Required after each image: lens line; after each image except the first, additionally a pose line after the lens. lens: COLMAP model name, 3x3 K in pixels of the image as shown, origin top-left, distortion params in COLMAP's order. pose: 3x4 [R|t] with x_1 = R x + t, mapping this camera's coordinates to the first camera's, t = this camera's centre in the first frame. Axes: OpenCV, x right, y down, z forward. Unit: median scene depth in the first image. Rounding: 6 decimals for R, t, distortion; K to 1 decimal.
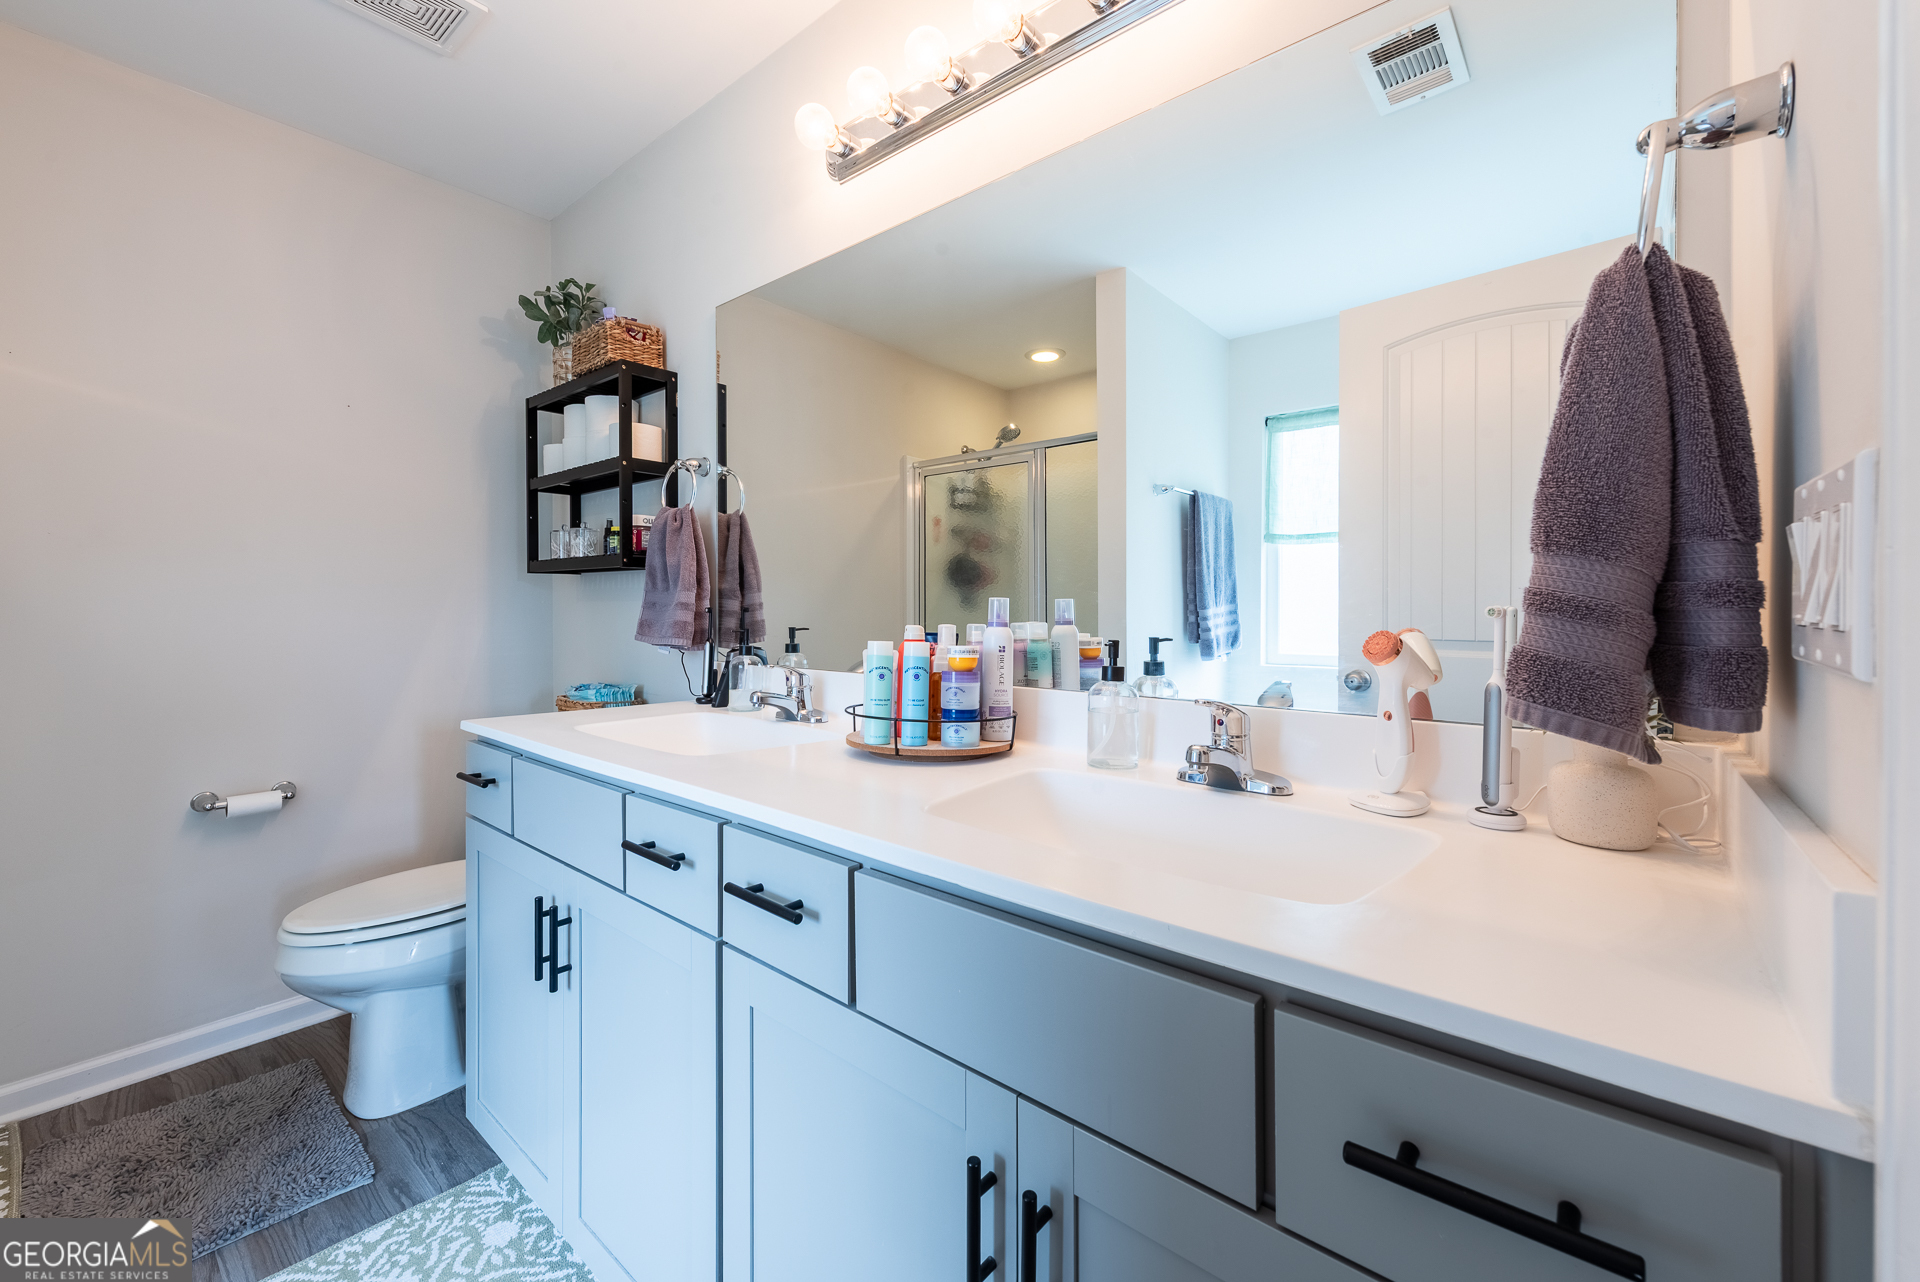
lens RADIAL K [[750.7, 0, 964.4], [0, 750.7, 605.0], [0, 0, 1]] dist [-0.001115, -0.000860]
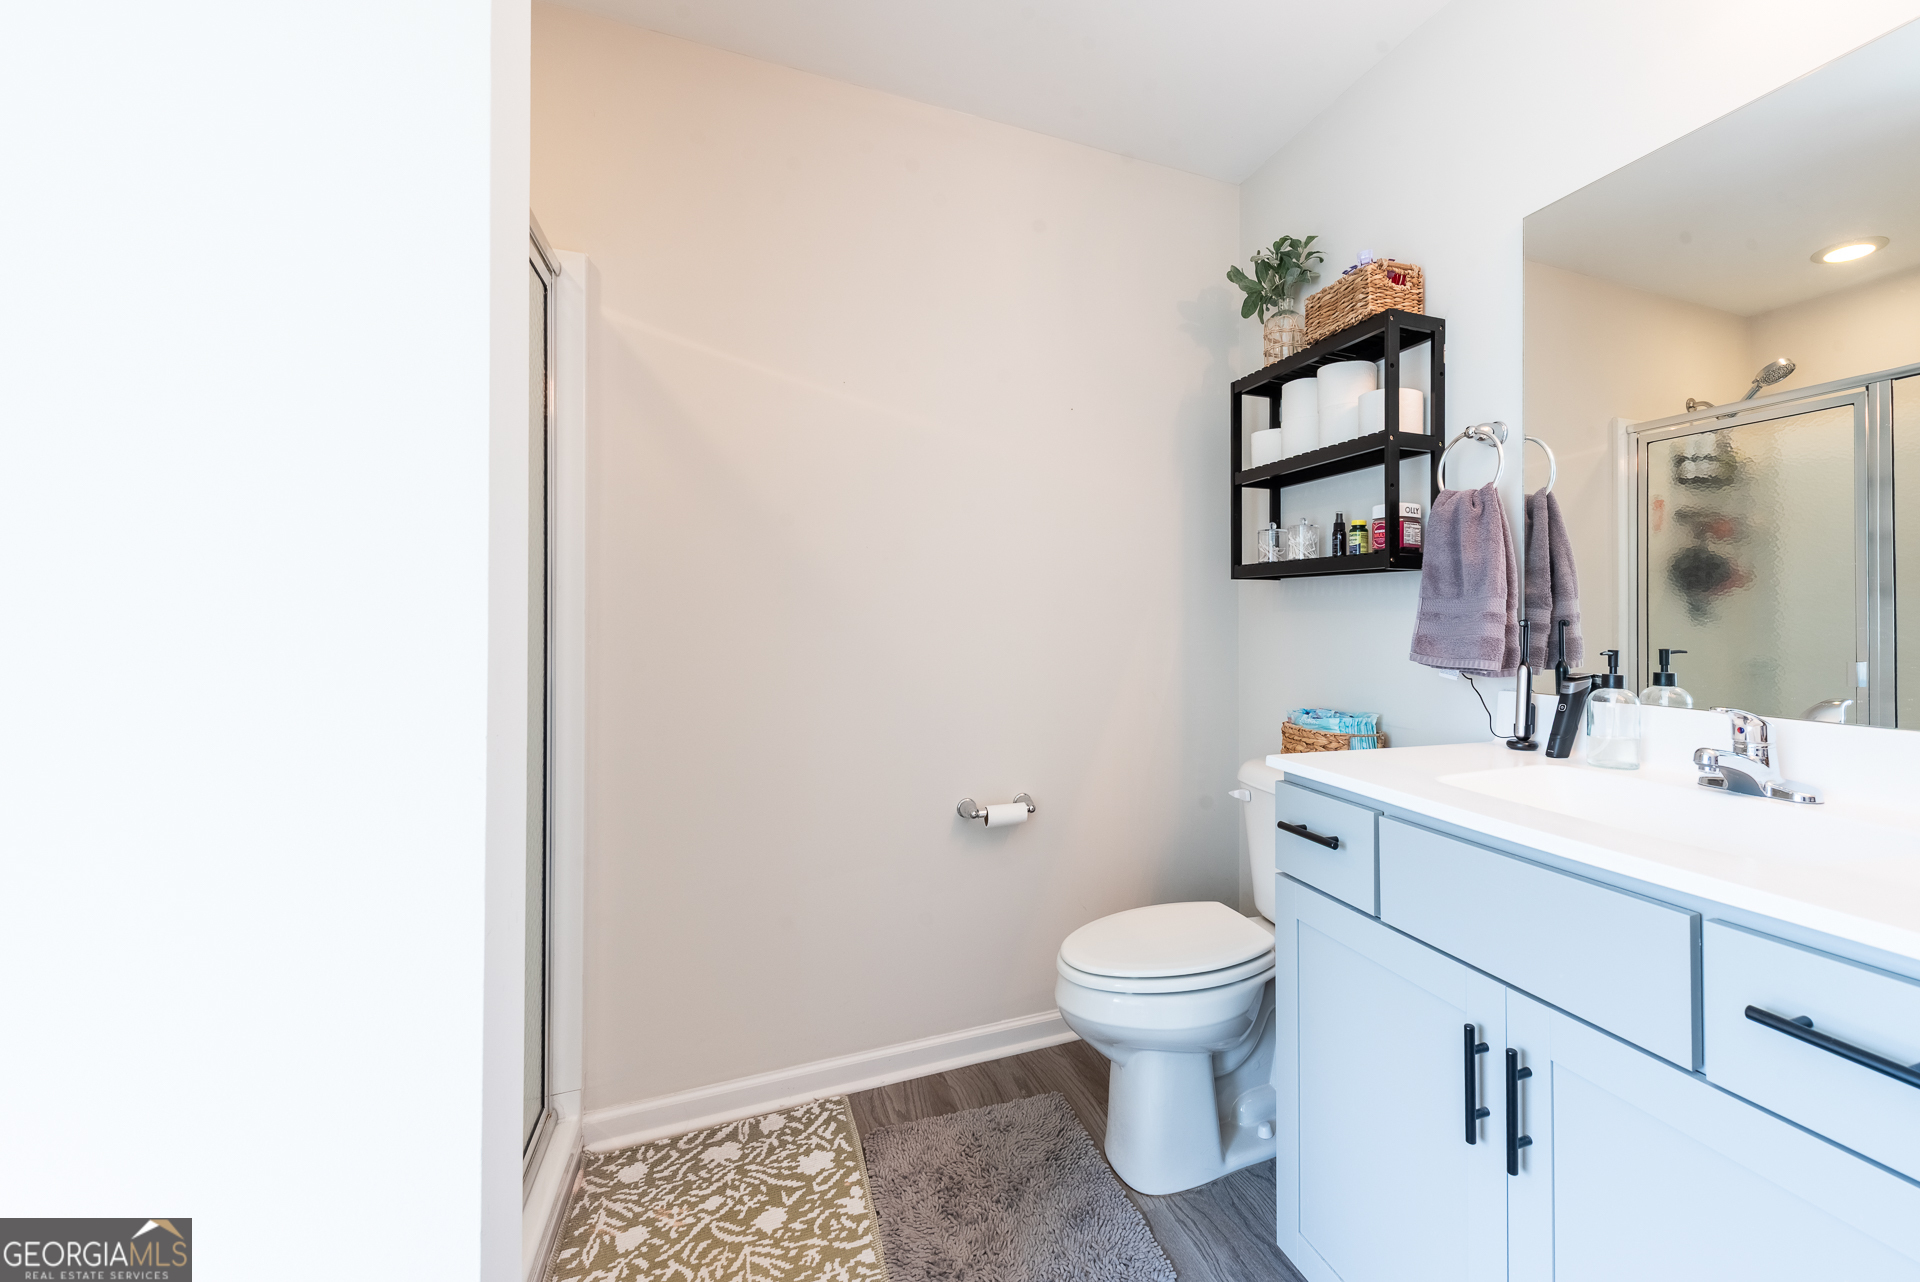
lens RADIAL K [[807.6, 0, 1114.9], [0, 807.6, 605.8], [0, 0, 1]] dist [0.001739, -0.000176]
pose [[0.897601, -0.002457, -0.440801, -0.333279], [-0.002323, 0.999944, -0.010304, -0.001126], [0.440802, 0.010273, 0.897546, 0.097587]]
